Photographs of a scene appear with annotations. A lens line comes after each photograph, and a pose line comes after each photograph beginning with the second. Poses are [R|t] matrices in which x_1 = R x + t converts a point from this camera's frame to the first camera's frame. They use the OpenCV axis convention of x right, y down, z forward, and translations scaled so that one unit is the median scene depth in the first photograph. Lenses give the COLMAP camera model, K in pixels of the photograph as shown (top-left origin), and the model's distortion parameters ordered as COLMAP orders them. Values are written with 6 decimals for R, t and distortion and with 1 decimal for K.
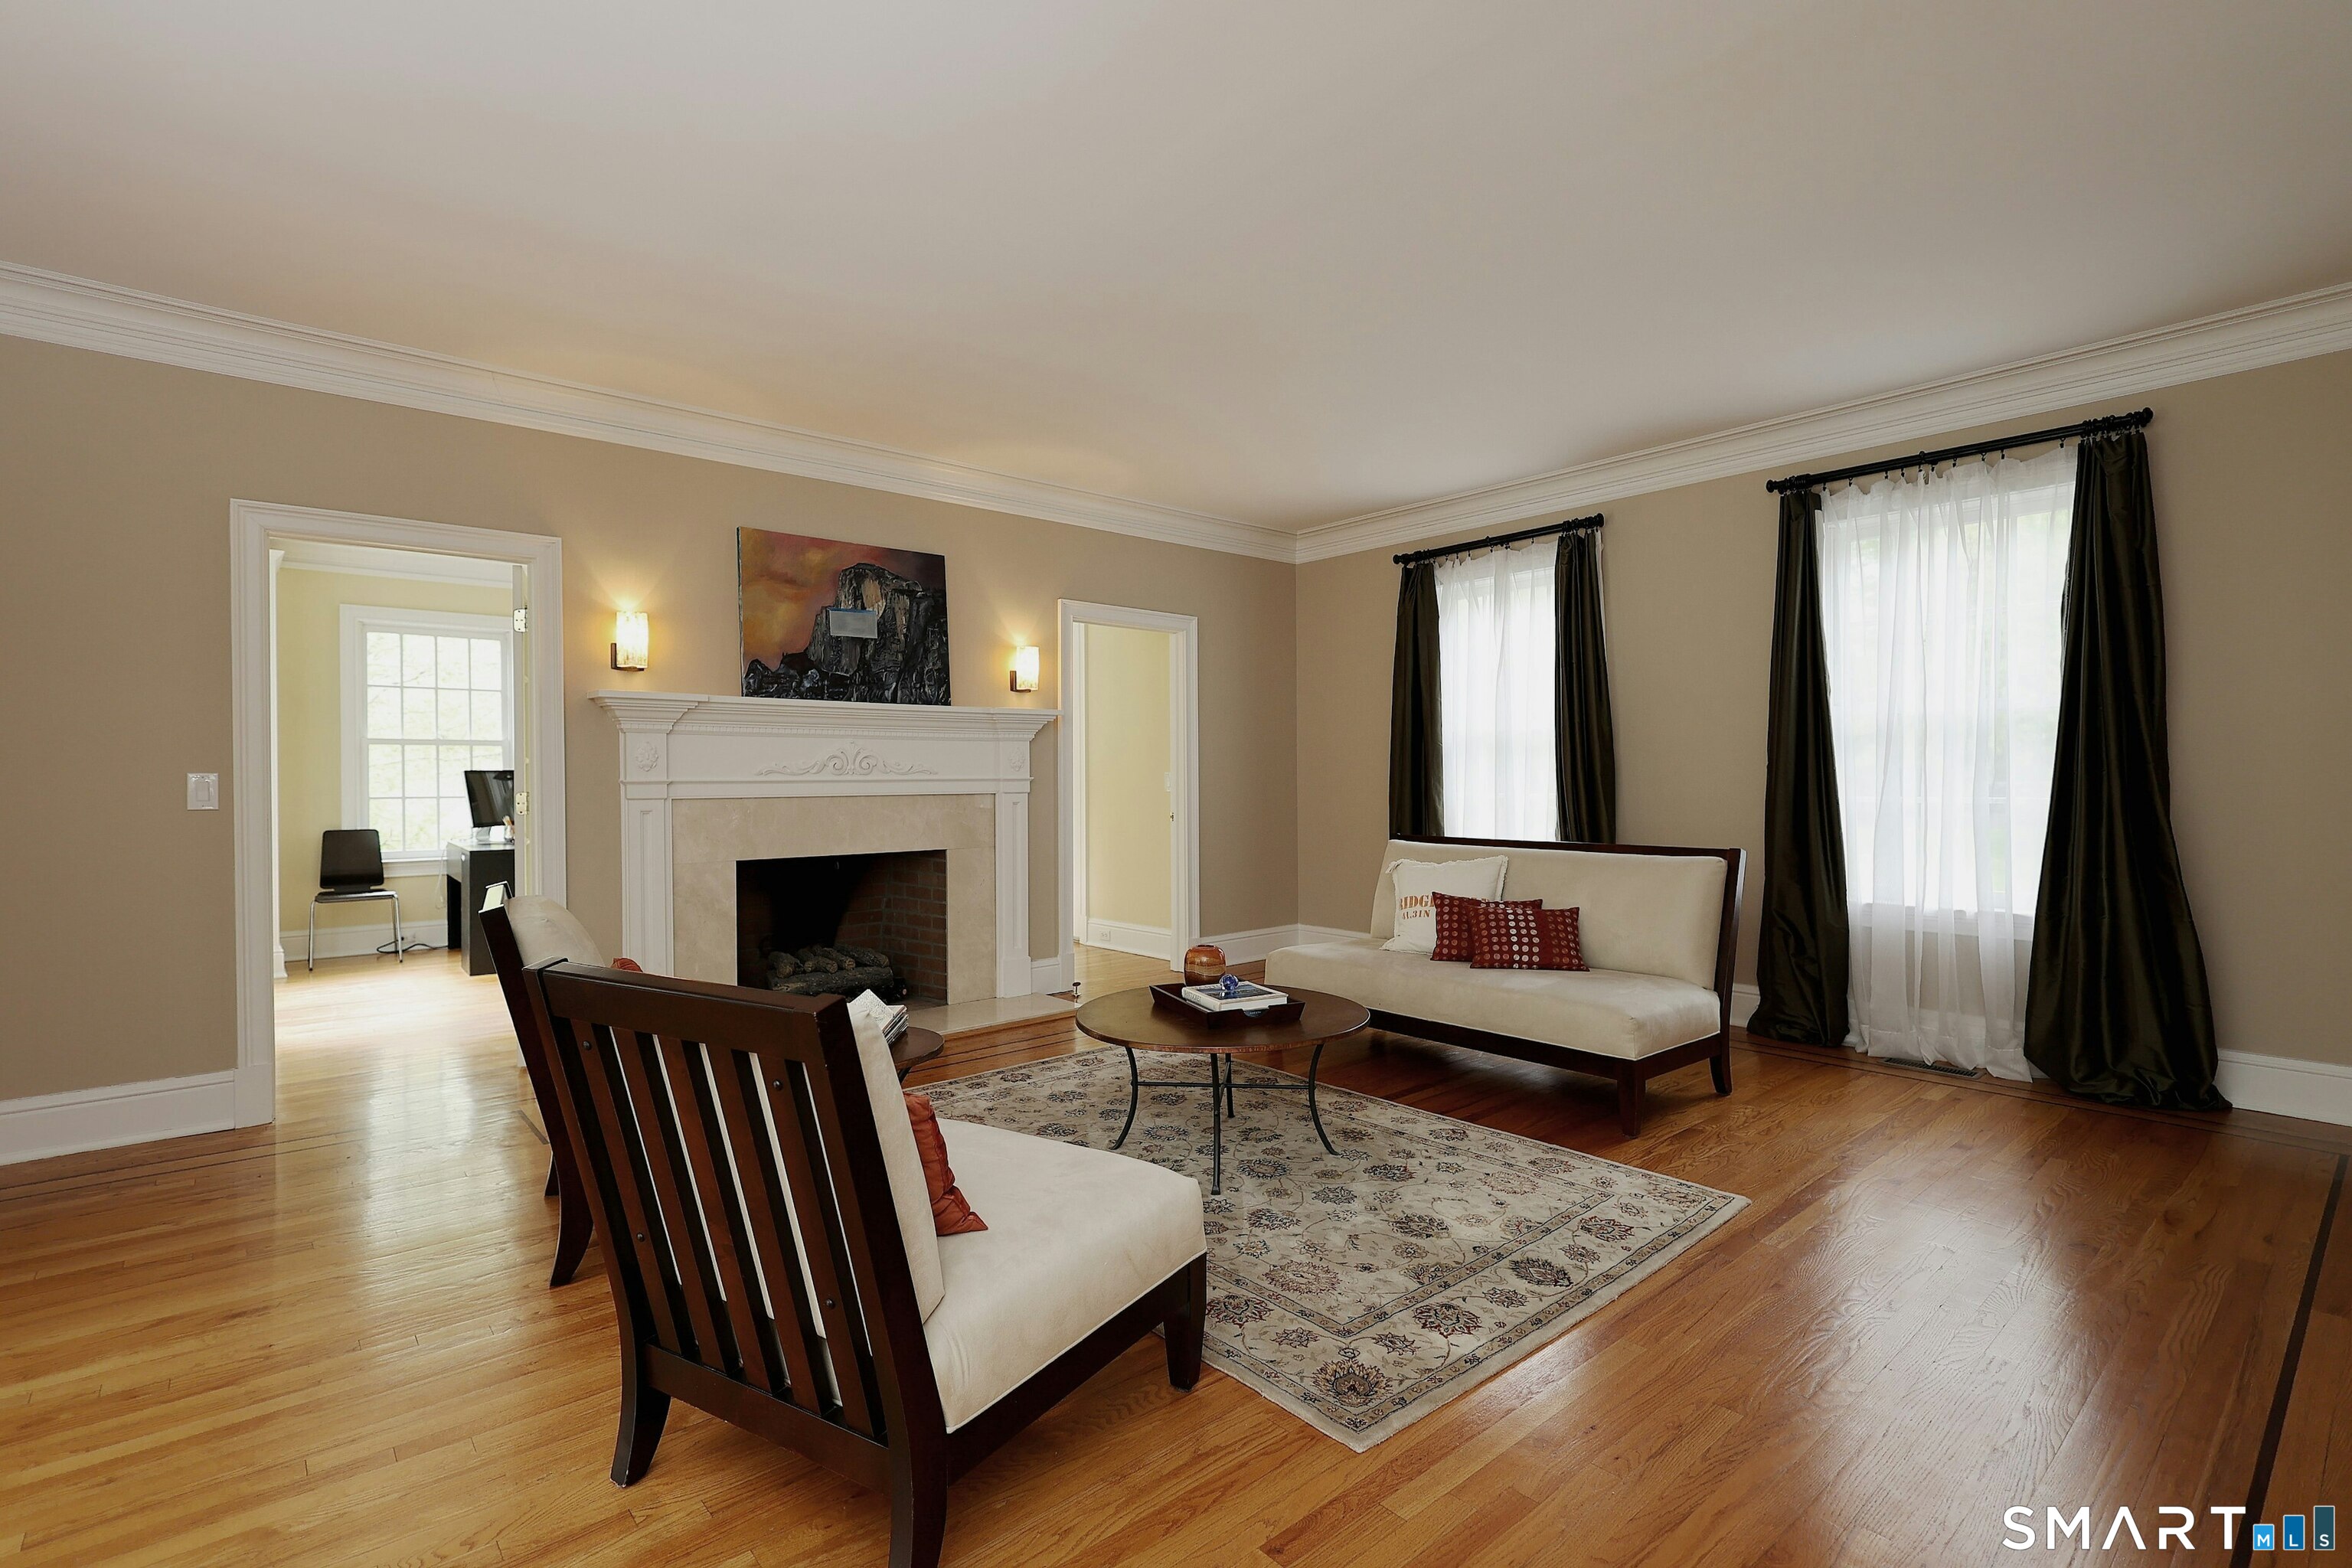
lens RADIAL K [[1088.5, 0, 1169.2], [0, 1088.5, 782.7], [0, 0, 1]] dist [0.000178, -0.000410]
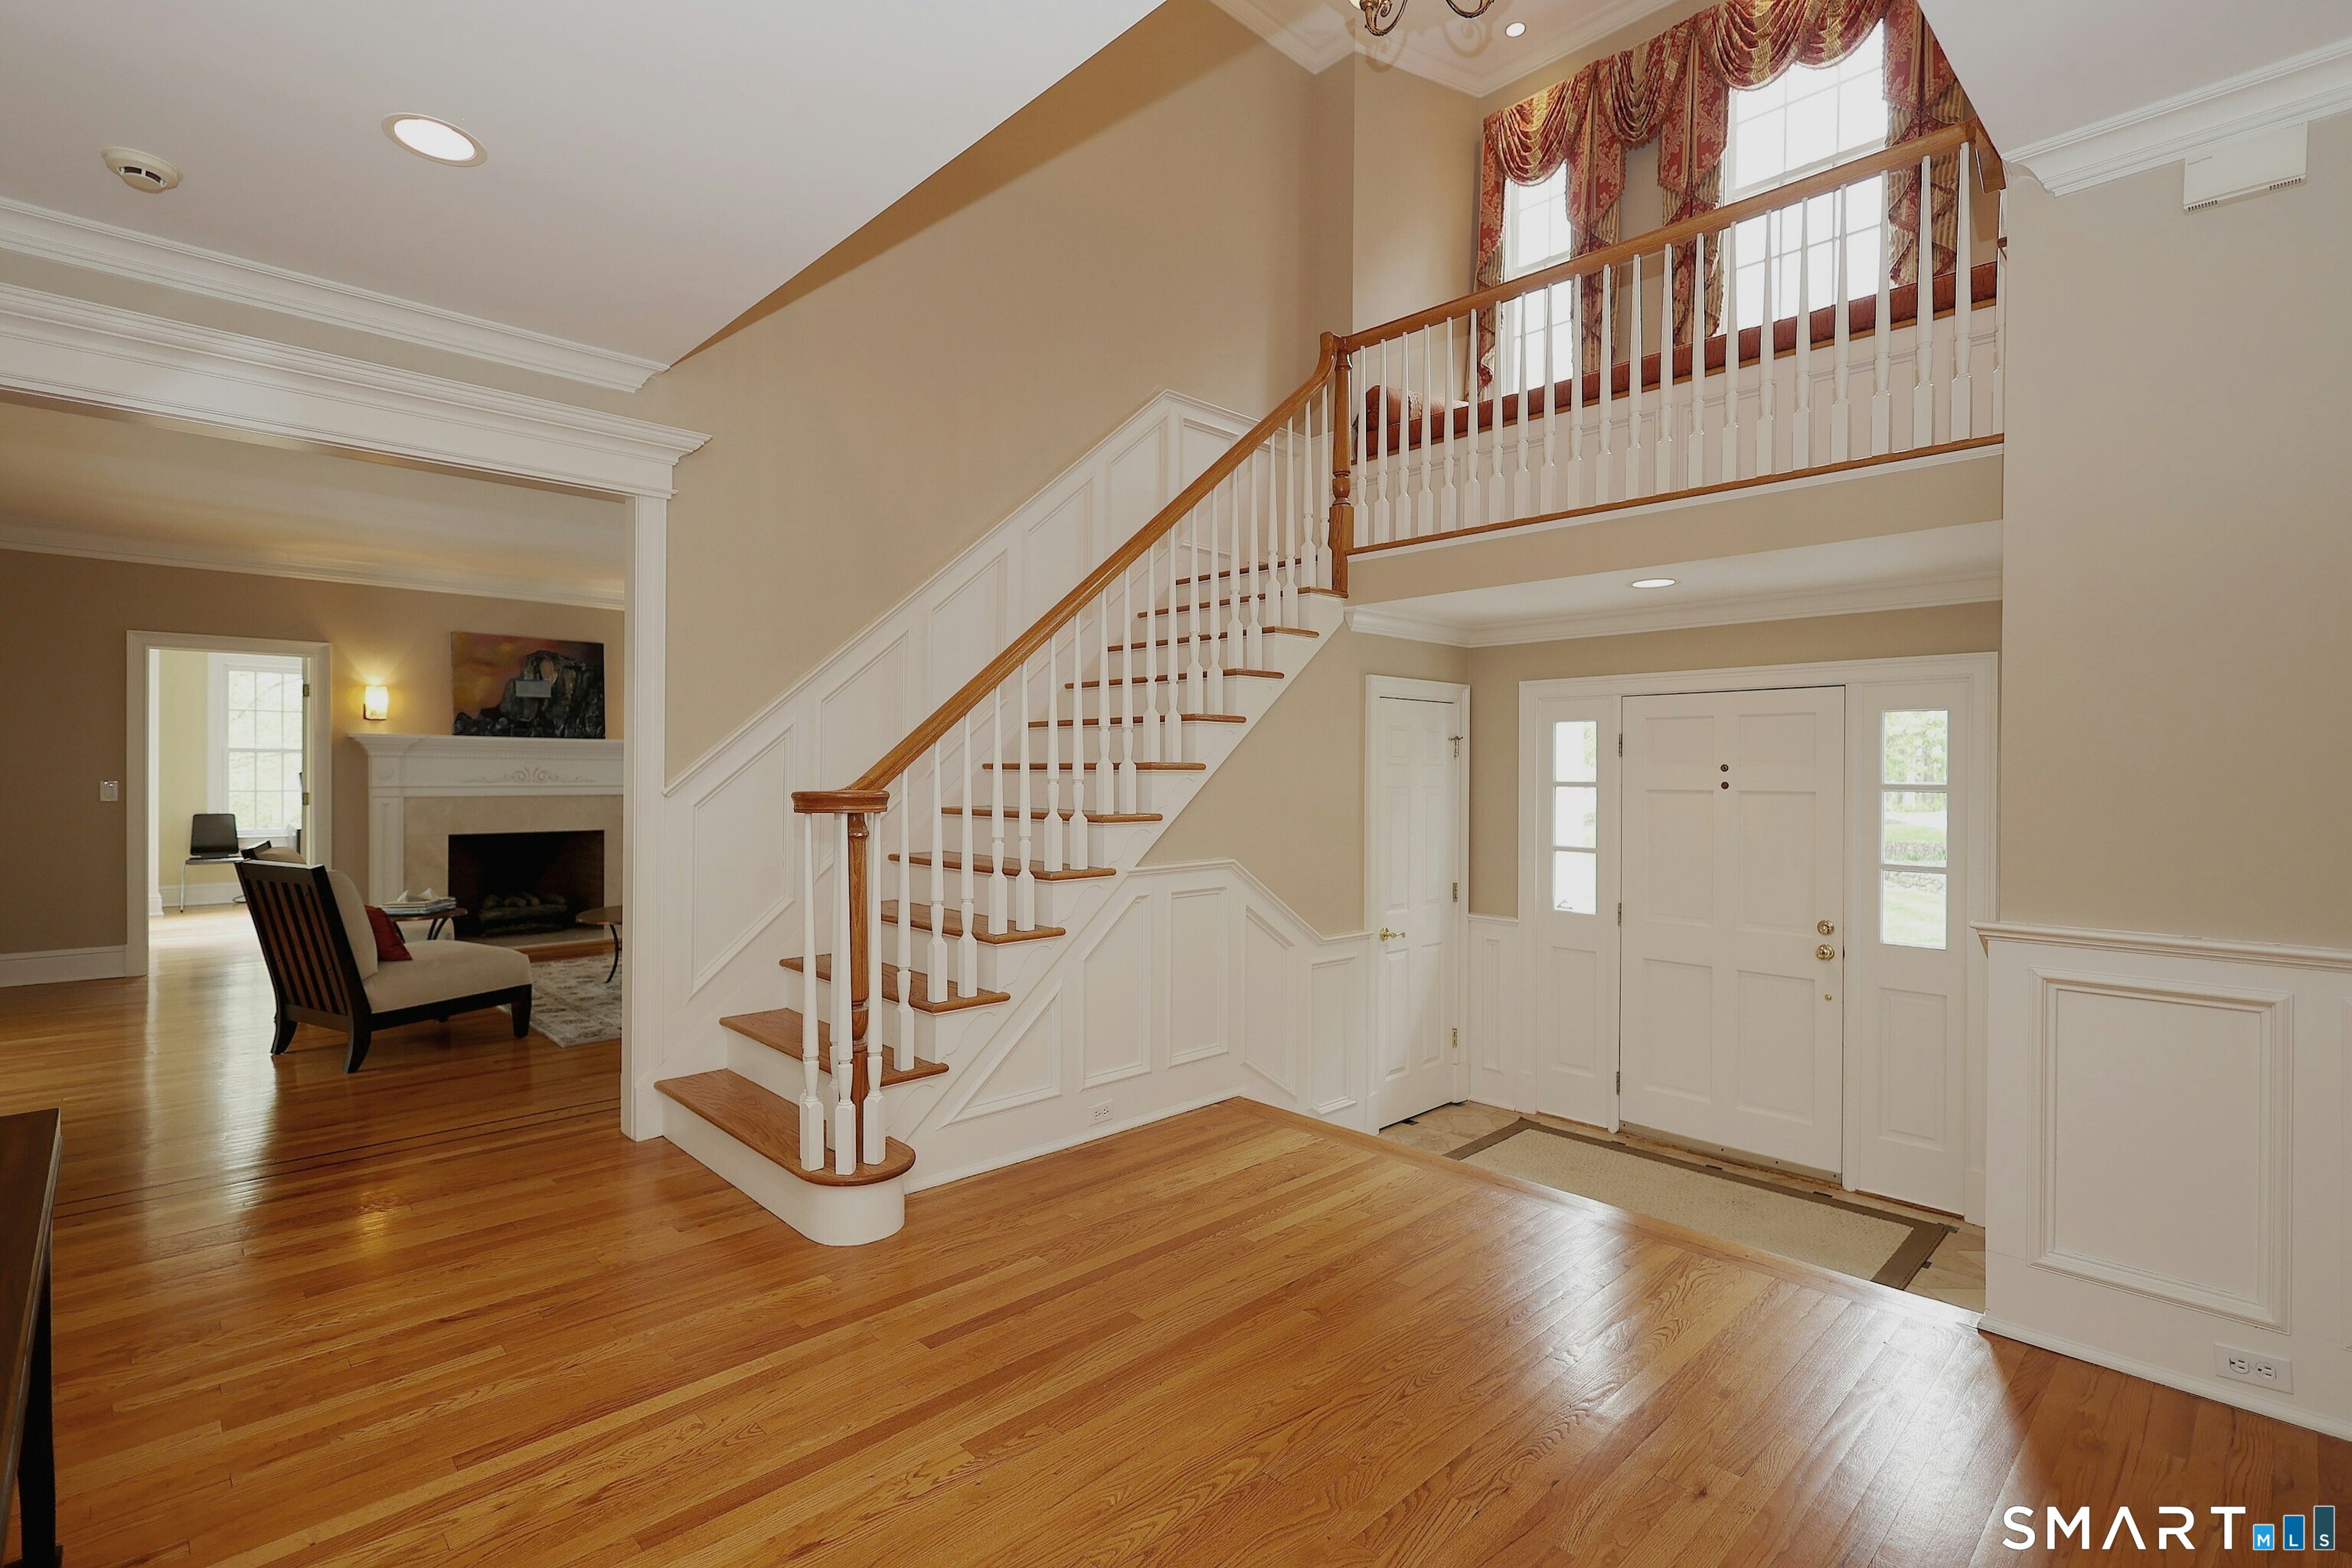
lens RADIAL K [[1088.5, 0, 1173.3], [0, 1088.5, 775.5], [0, 0, 1]] dist [0.000178, -0.000410]
pose [[0.998329, 0.011458, 0.056644, 0.564982], [-0.011473, 0.999934, -0.000054, -0.028560], [-0.056641, -0.000596, 0.998394, -0.660566]]
